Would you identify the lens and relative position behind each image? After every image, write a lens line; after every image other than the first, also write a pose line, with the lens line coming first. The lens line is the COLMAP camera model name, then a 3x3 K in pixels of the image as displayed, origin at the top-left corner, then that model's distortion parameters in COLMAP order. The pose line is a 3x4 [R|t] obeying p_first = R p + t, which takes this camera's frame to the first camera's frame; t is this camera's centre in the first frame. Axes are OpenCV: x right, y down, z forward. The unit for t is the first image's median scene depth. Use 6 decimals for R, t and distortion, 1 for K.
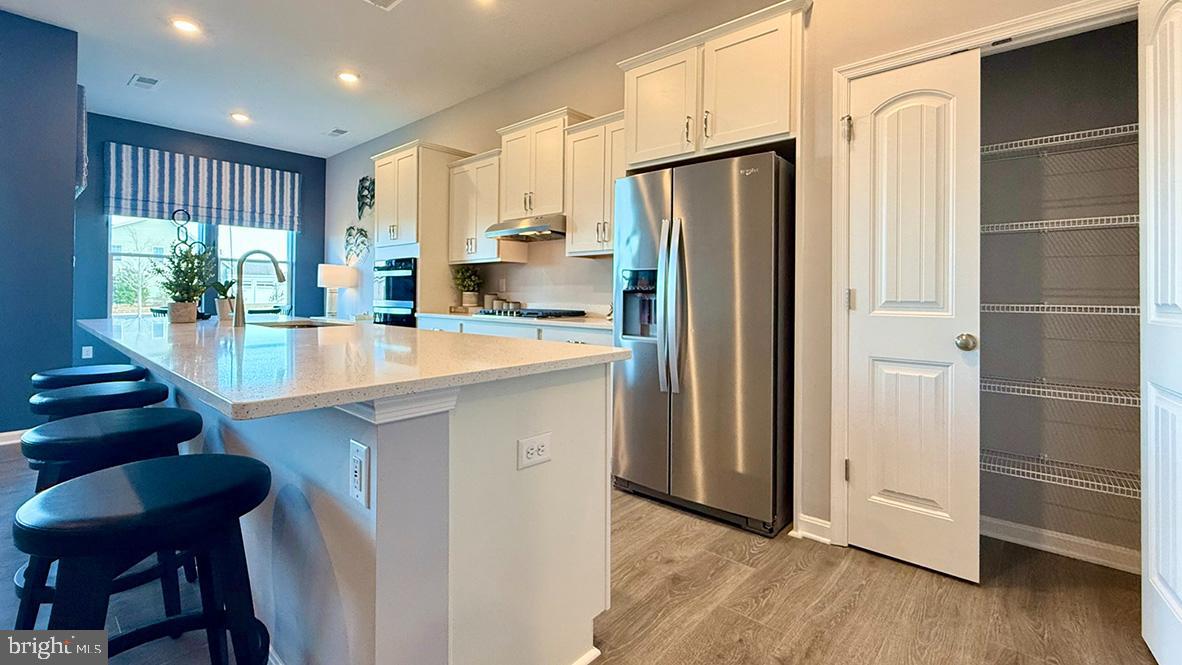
lens RADIAL K [[524.6, 0, 592.2], [0, 524.6, 290.2], [0, 0, 1]] dist [0.000152, 0.000351]
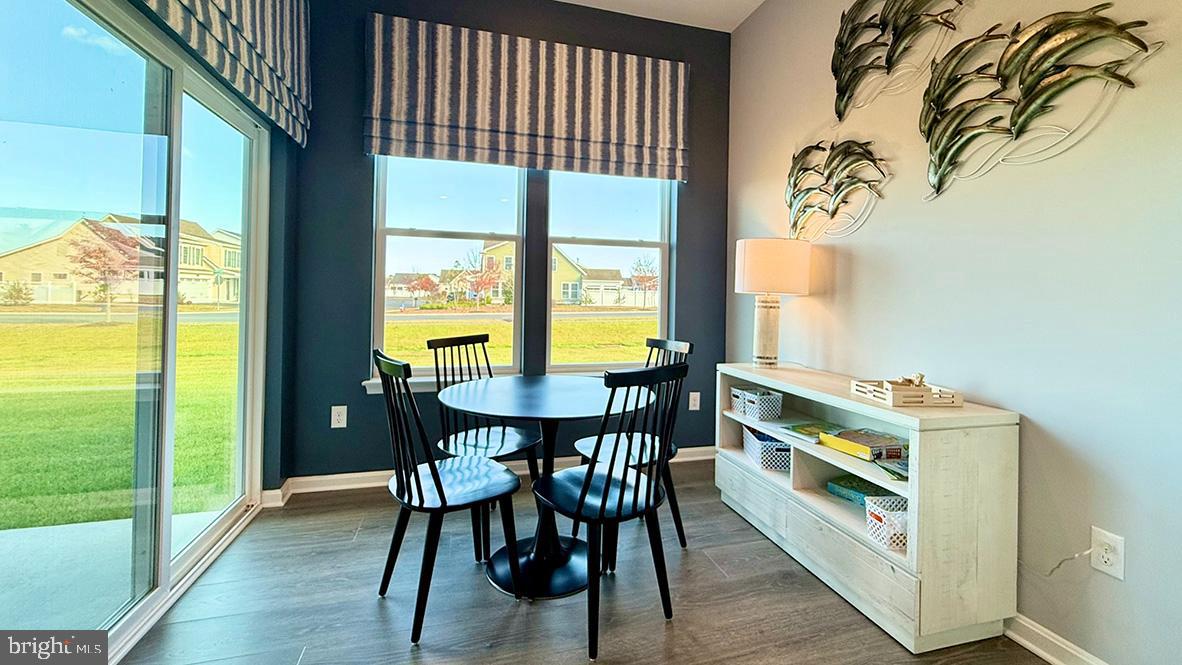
lens RADIAL K [[524.6, 0, 592.2], [0, 524.6, 290.2], [0, 0, 1]] dist [0.000152, 0.000351]
pose [[0.831200, 0.001045, -0.555972, -0.663707], [-0.006299, 0.999952, -0.007538, -0.010117], [0.555937, 0.009768, 0.831167, 1.013211]]
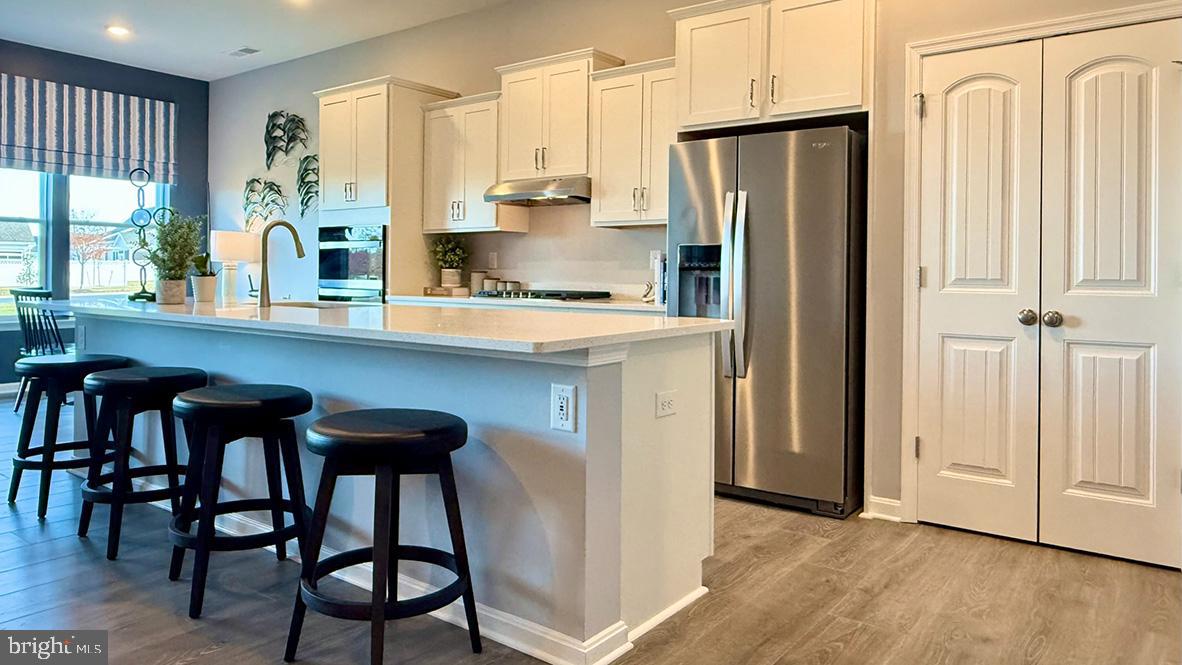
lens RADIAL K [[809.5, 0, 594.5], [0, 809.5, 275.3], [0, 0, 1]] dist [0.000595, 0.001558]
pose [[0.996396, 0.001226, 0.084819, -0.151007], [-0.002112, 0.999944, 0.010352, -0.000116], [-0.084802, -0.010494, 0.996343, -0.281672]]
